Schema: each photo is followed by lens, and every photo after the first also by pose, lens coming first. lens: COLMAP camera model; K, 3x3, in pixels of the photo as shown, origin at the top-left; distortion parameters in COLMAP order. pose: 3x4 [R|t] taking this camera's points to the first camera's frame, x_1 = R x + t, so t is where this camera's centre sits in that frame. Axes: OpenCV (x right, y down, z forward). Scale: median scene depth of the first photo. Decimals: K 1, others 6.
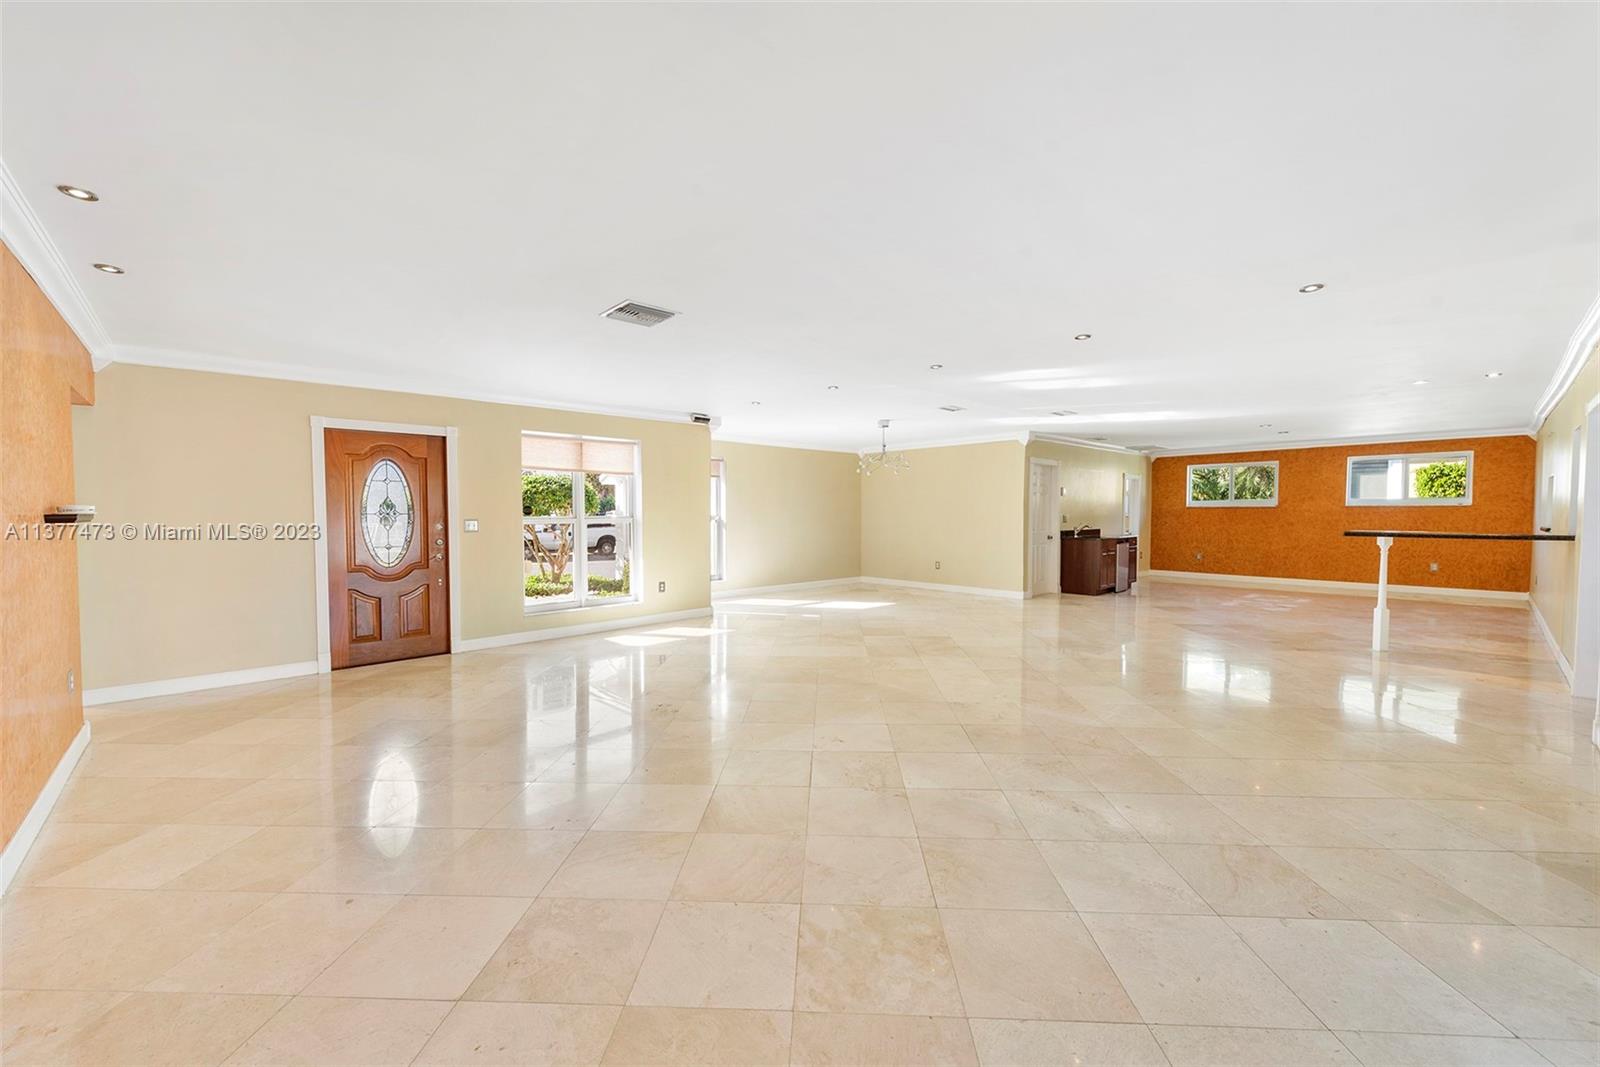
lens RADIAL K [[629.4, 0, 800.0], [0, 629.4, 533.5], [0, 0, 1]] dist [0.010483, -0.000233]
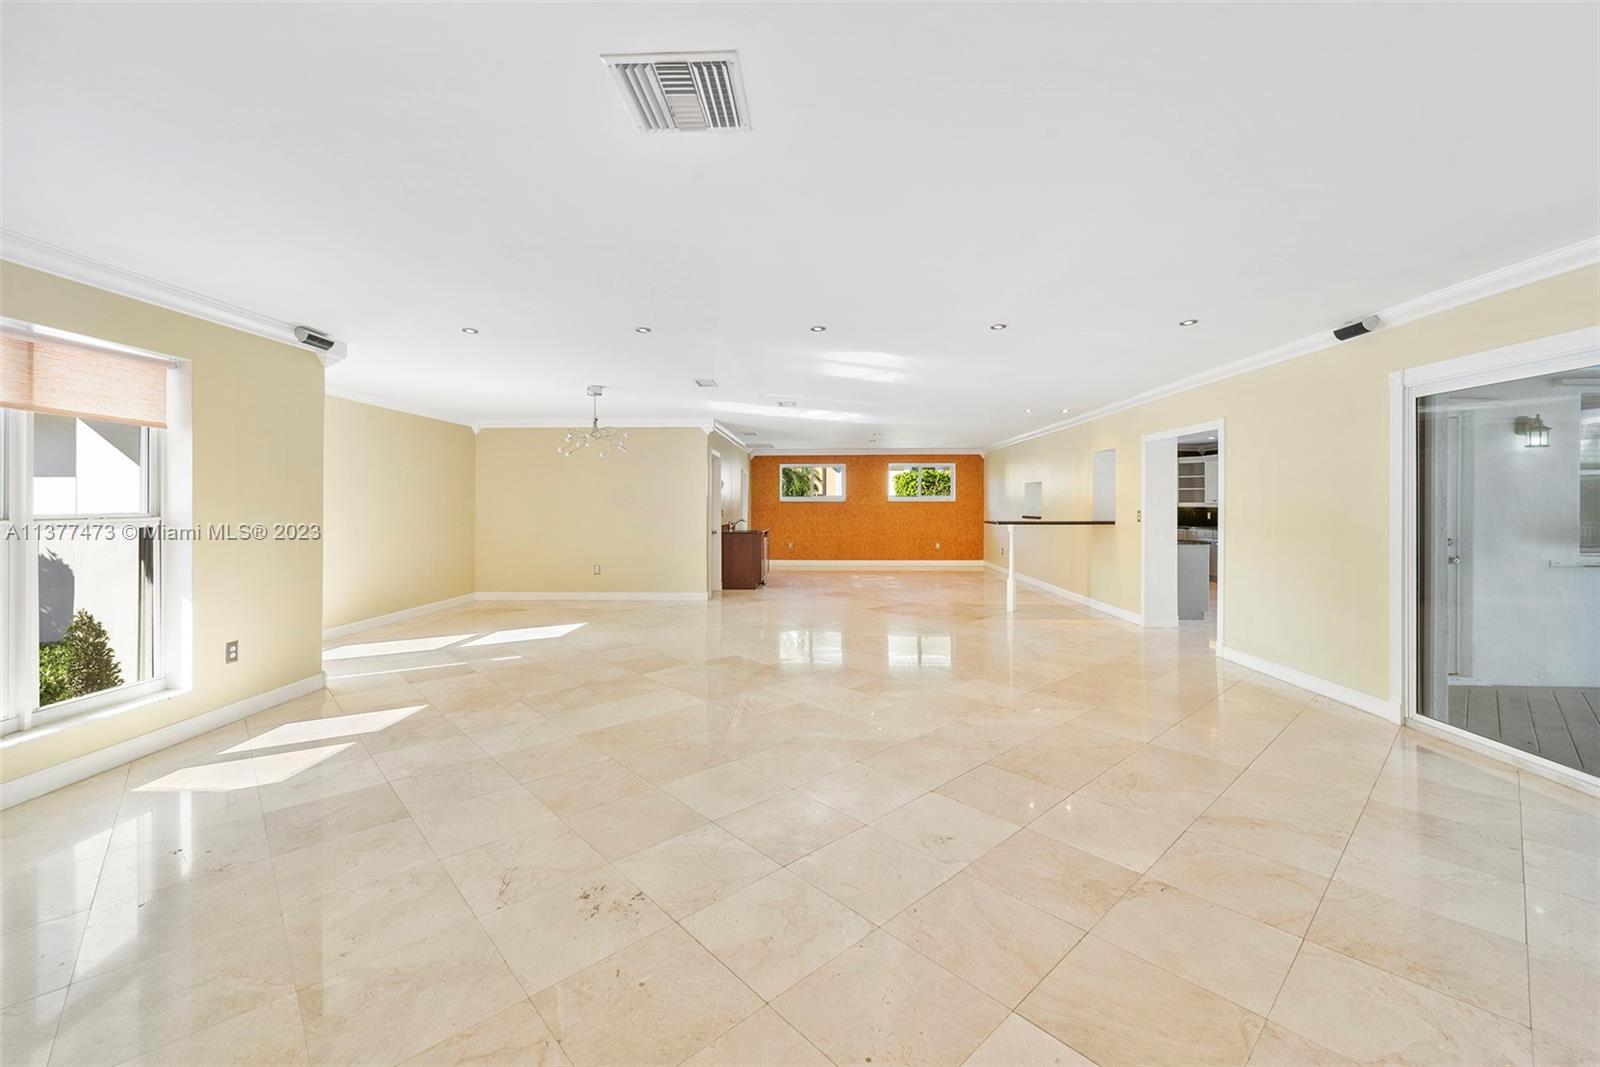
lens RADIAL K [[639.7, 0, 798.9], [0, 639.7, 512.6], [0, 0, 1]] dist [0.007936, 0.000023]
pose [[0.701943, -0.007098, 0.712197, -0.219501], [0.023723, 0.999629, -0.013418, -0.008577], [-0.711838, 0.026314, 0.701851, 0.246172]]
